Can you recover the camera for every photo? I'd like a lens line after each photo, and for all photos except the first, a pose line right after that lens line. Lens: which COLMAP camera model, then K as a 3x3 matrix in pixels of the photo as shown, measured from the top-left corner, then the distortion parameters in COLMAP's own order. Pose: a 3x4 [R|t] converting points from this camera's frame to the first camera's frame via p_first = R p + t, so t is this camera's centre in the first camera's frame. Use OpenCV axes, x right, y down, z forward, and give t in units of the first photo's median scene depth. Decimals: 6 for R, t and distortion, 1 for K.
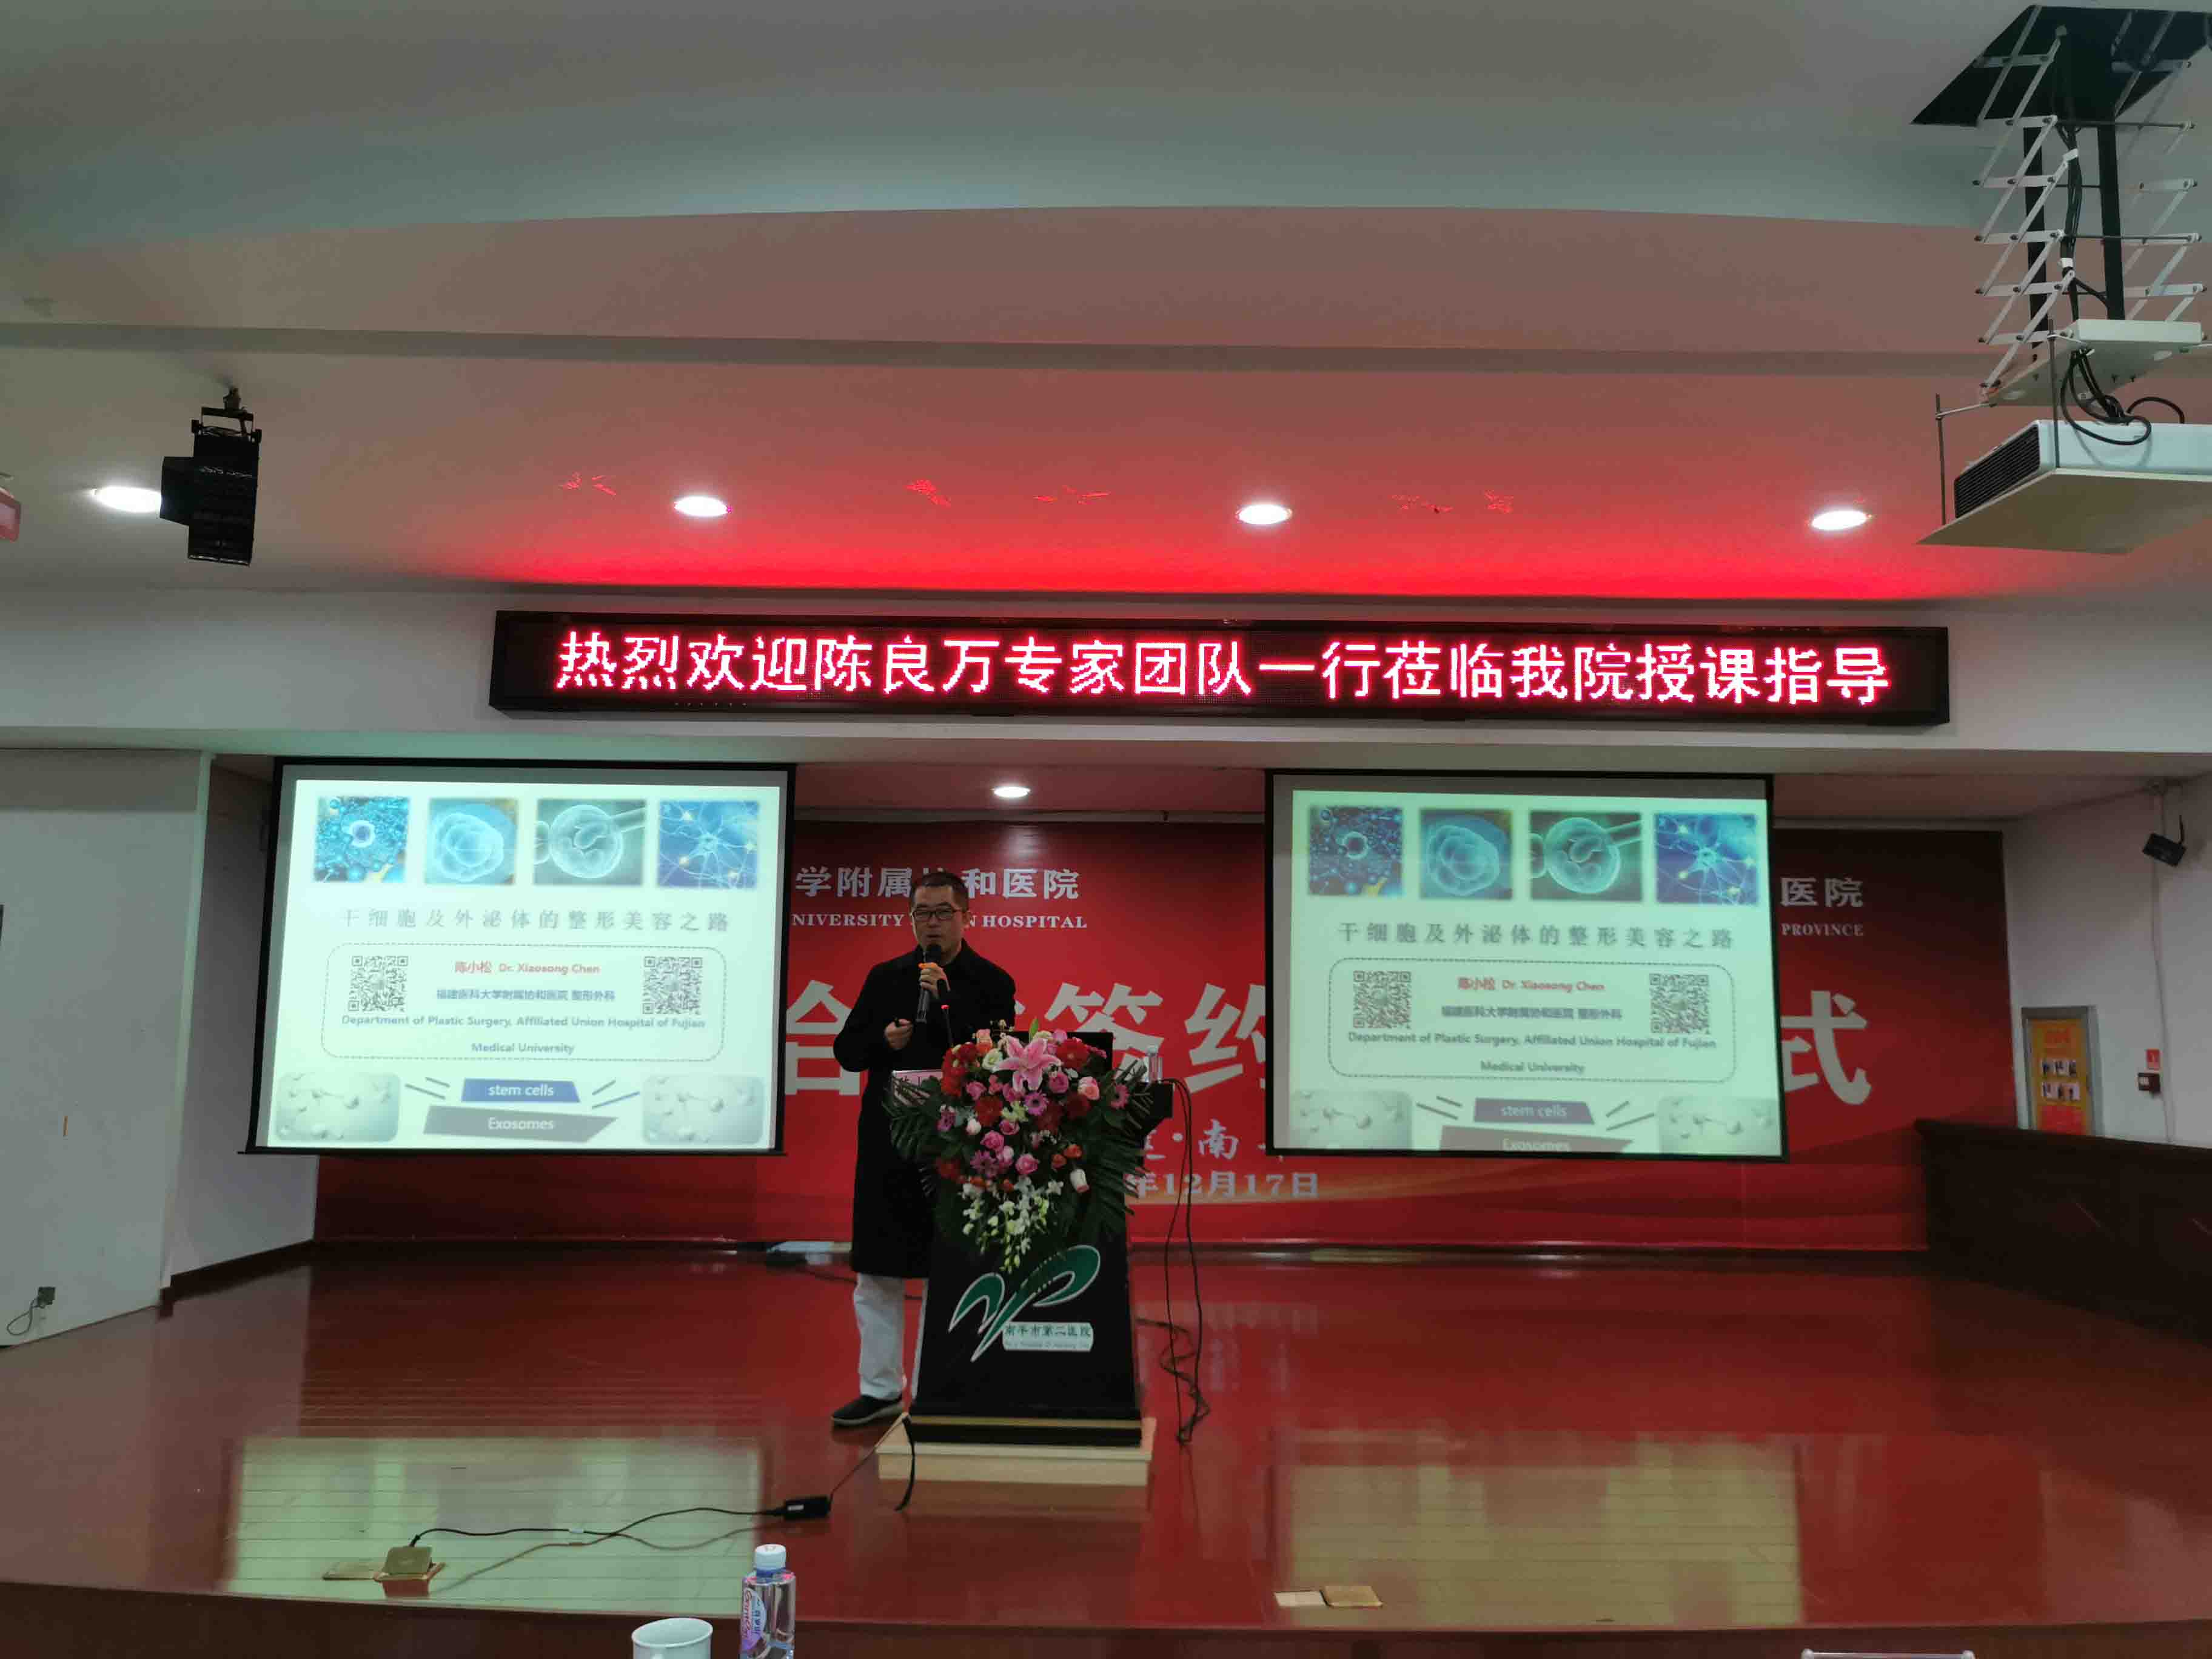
lens RADIAL K [[1672.3, 0, 1105.8], [0, 1672.3, 829.4], [0, 0, 1]] dist [0.045245, -0.021986]
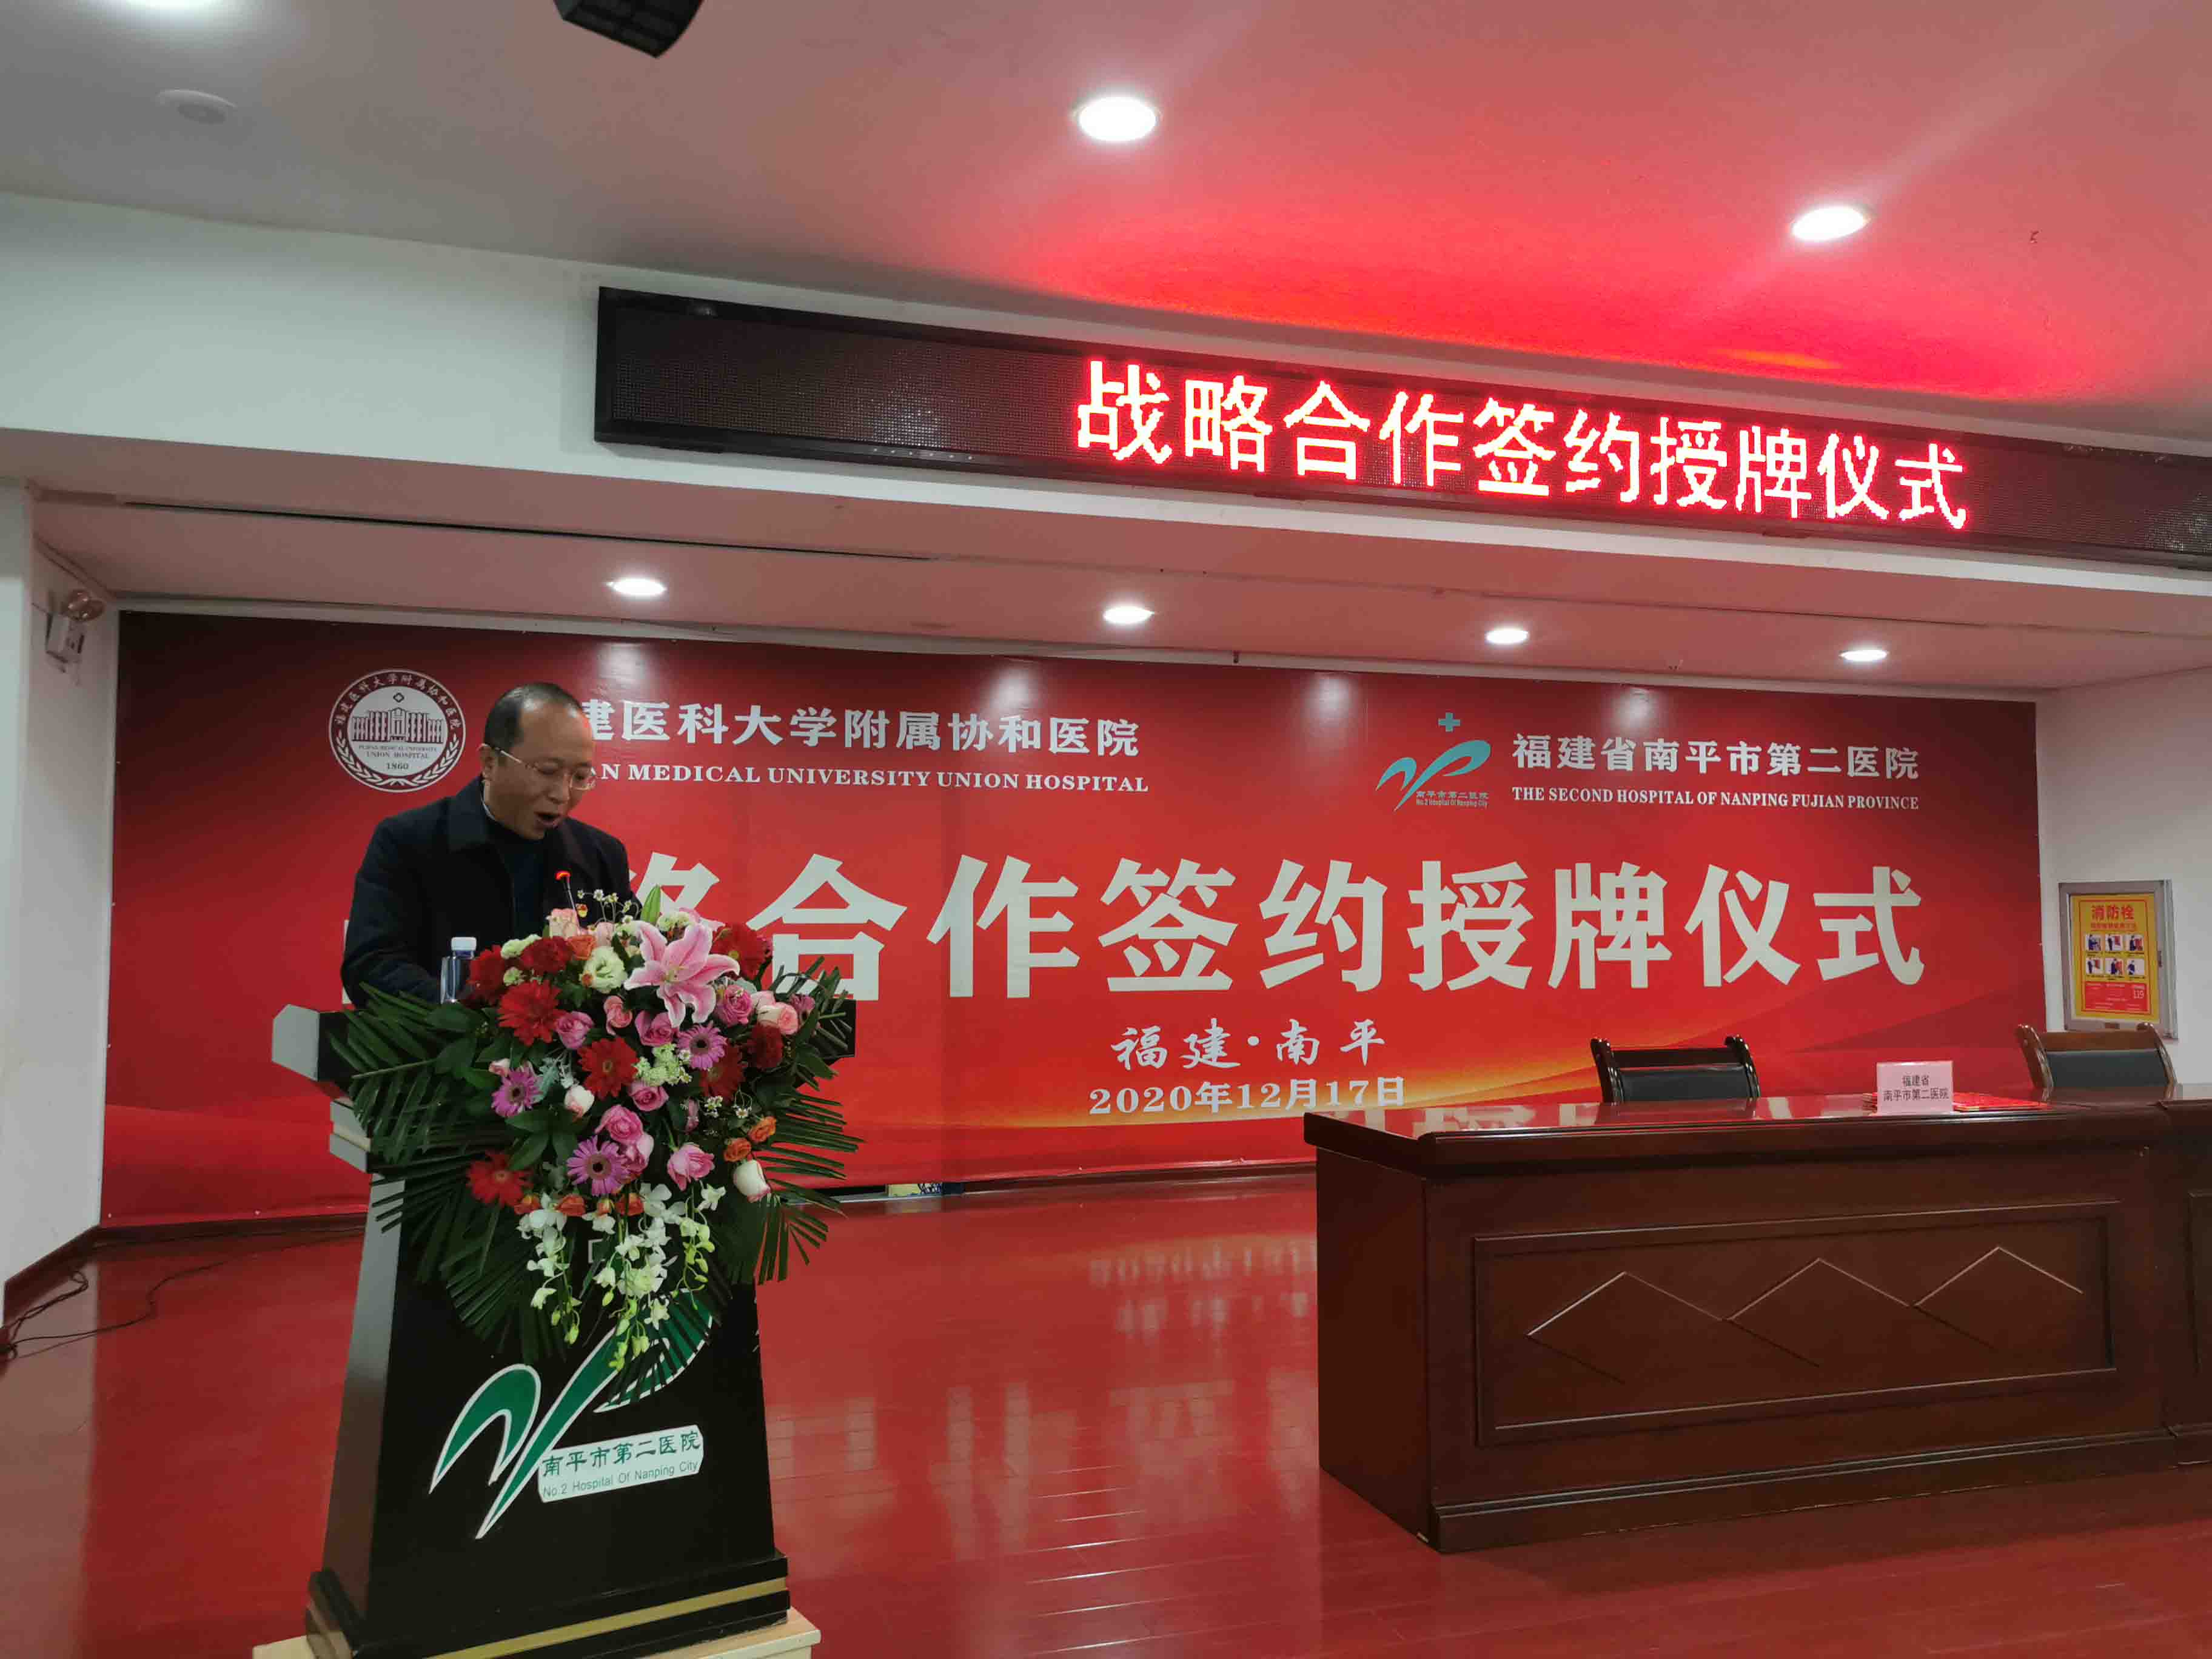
lens RADIAL K [[1672.3, 0, 1093.9], [0, 1672.3, 829.6], [0, 0, 1]] dist [0.045245, -0.021986]
pose [[0.957093, 0.005766, 0.289723, -0.364112], [-0.025403, 0.997622, 0.064064, 0.034211], [-0.288665, -0.068675, 0.954964, 0.299549]]
